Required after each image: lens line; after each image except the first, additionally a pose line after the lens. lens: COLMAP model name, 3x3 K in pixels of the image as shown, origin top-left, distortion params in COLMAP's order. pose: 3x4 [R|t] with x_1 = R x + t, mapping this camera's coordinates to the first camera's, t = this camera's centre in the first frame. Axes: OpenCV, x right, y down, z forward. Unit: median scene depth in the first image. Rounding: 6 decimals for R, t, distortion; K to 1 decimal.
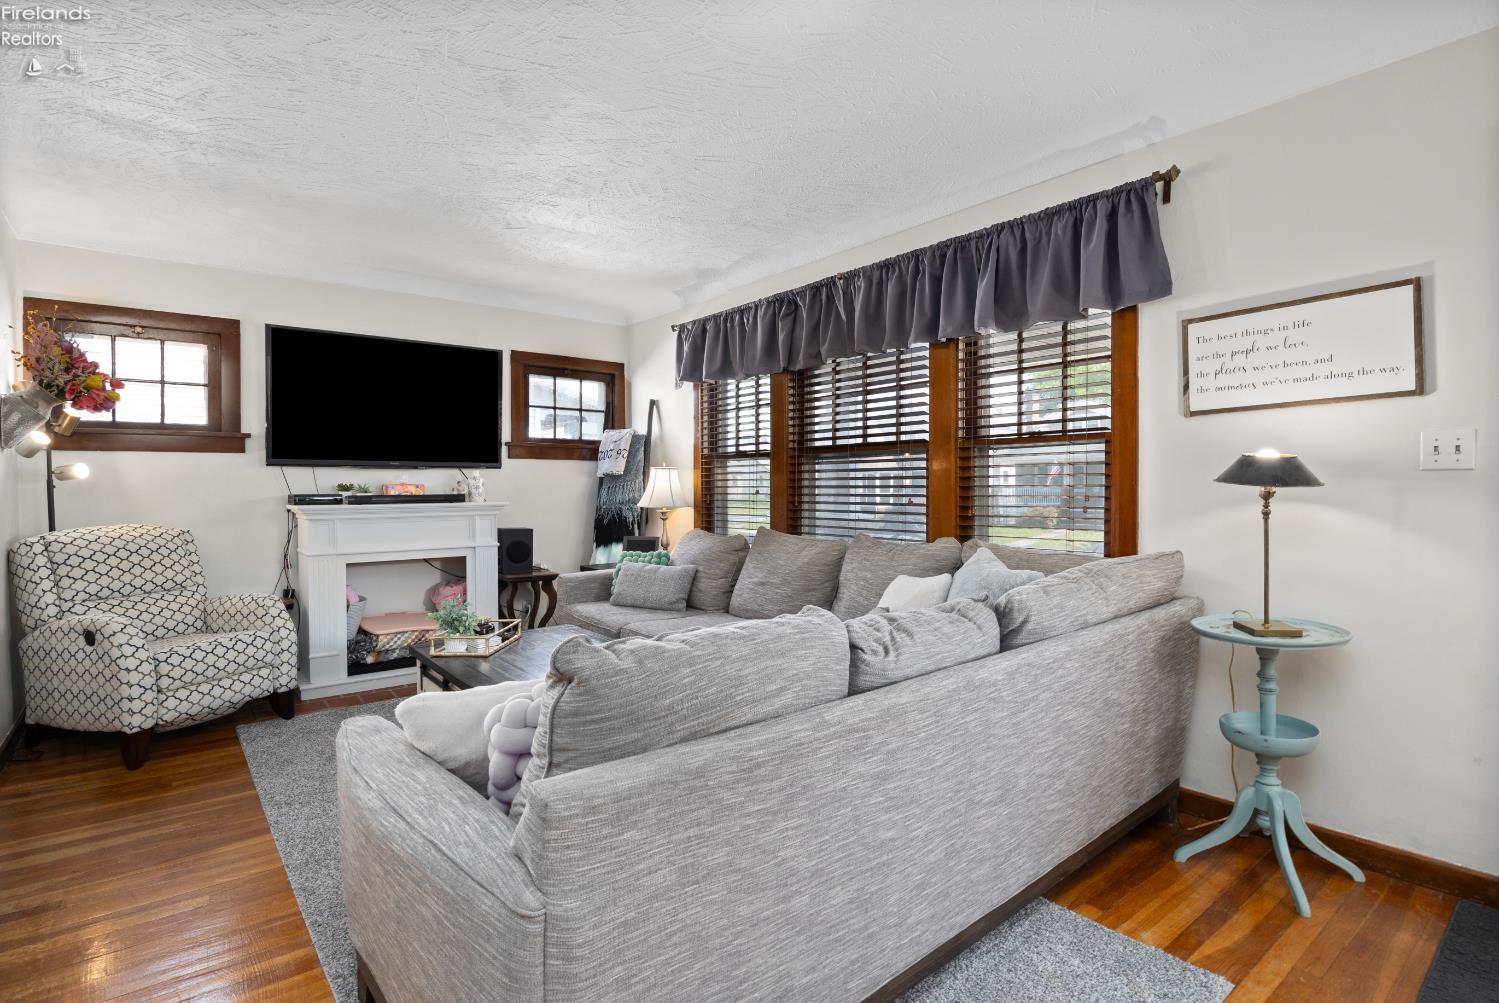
lens RADIAL K [[747.7, 0, 745.9], [0, 747.7, 495.9], [0, 0, 1]] dist [-0.004684, -0.000498]
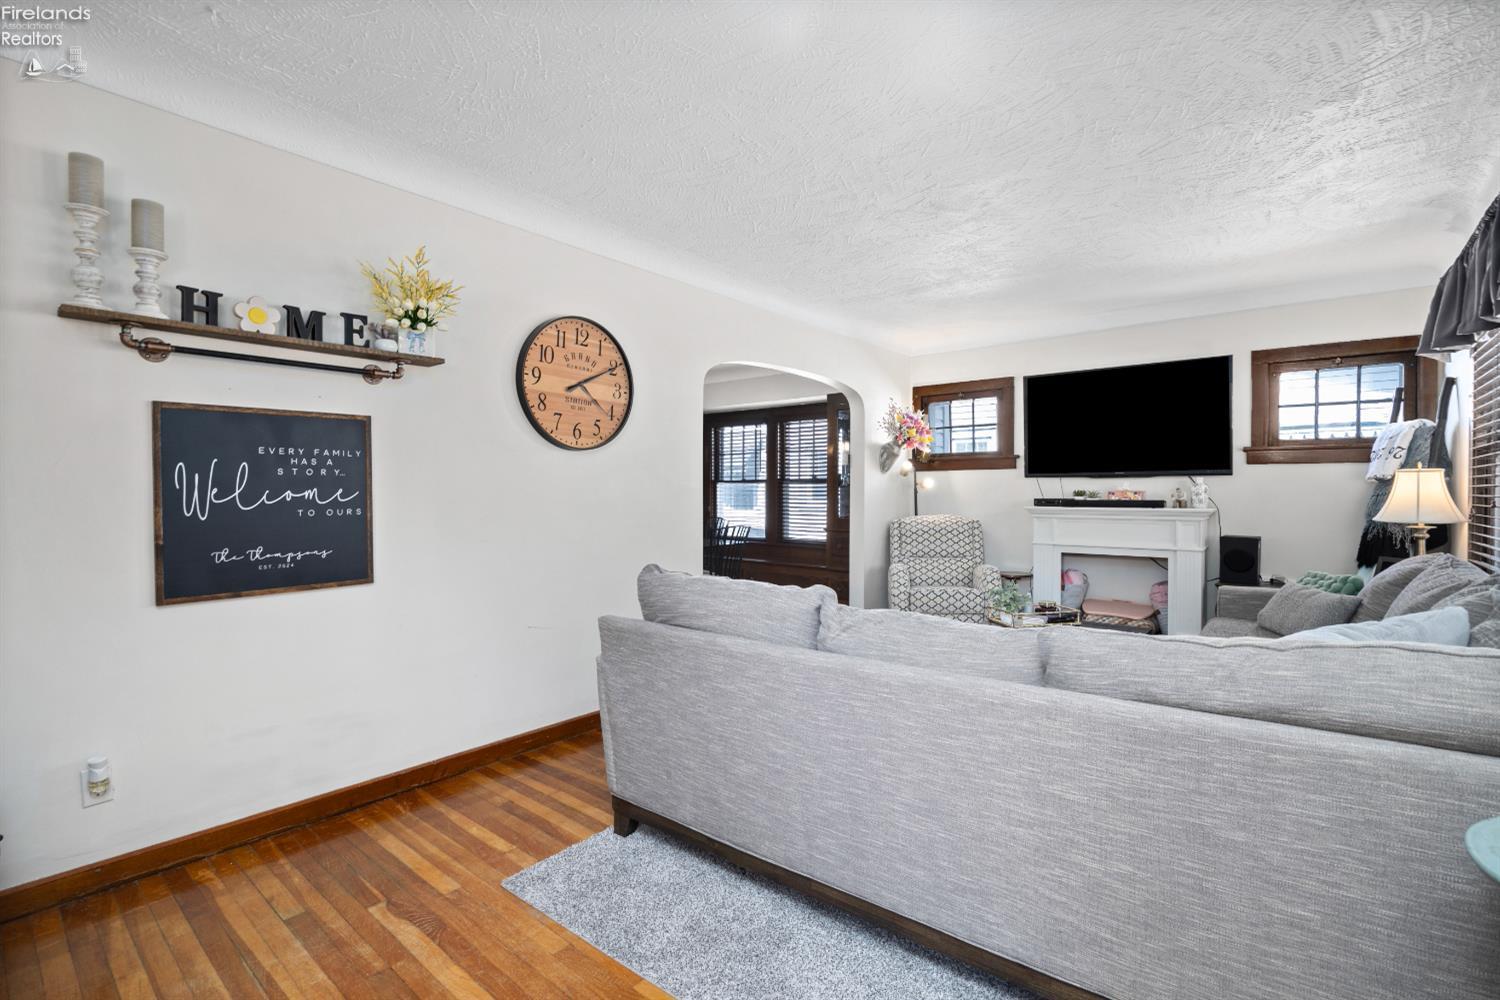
lens RADIAL K [[656.0, 0, 739.6], [0, 656.0, 493.0], [0, 0, 1]] dist [-0.009689, -0.000363]
pose [[0.200229, 0.006051, -0.979731, 0.516319], [-0.013438, 0.999904, 0.003430, -0.009843], [0.979657, 0.012479, 0.200291, 0.258865]]
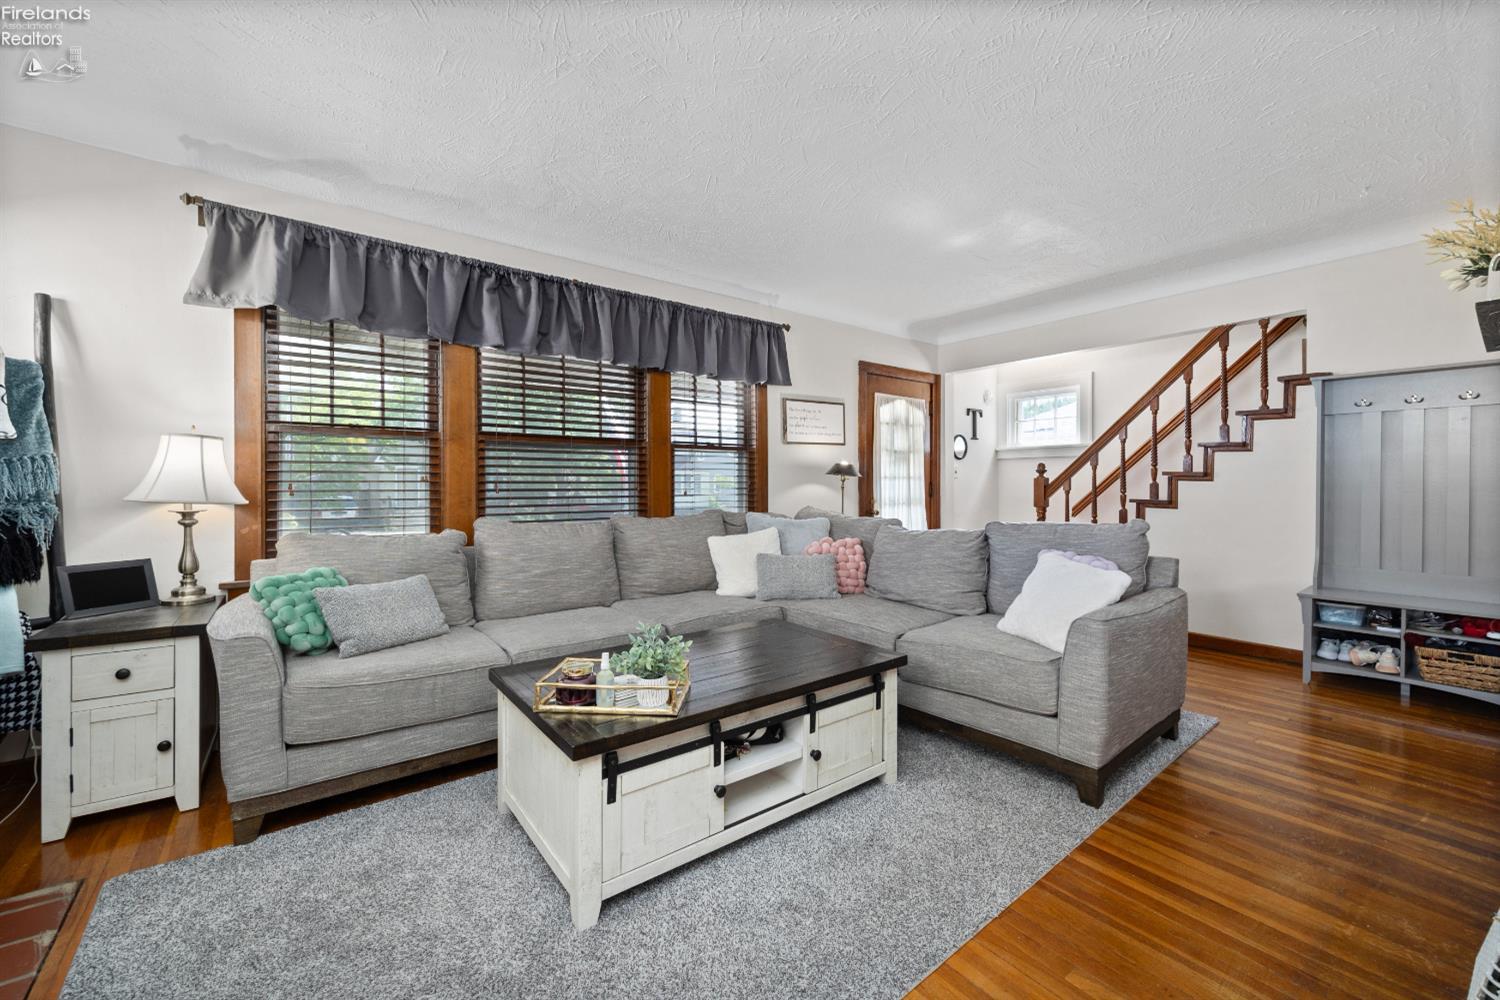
lens RADIAL K [[598.2, 0, 747.5], [0, 598.2, 493.4], [0, 0, 1]] dist [0.002973, 0.000321]
pose [[0.013273, -0.004699, 0.999901, -0.739886], [0.017094, 0.999844, 0.004472, 0.016142], [-0.999766, 0.017033, 0.013351, 0.728897]]
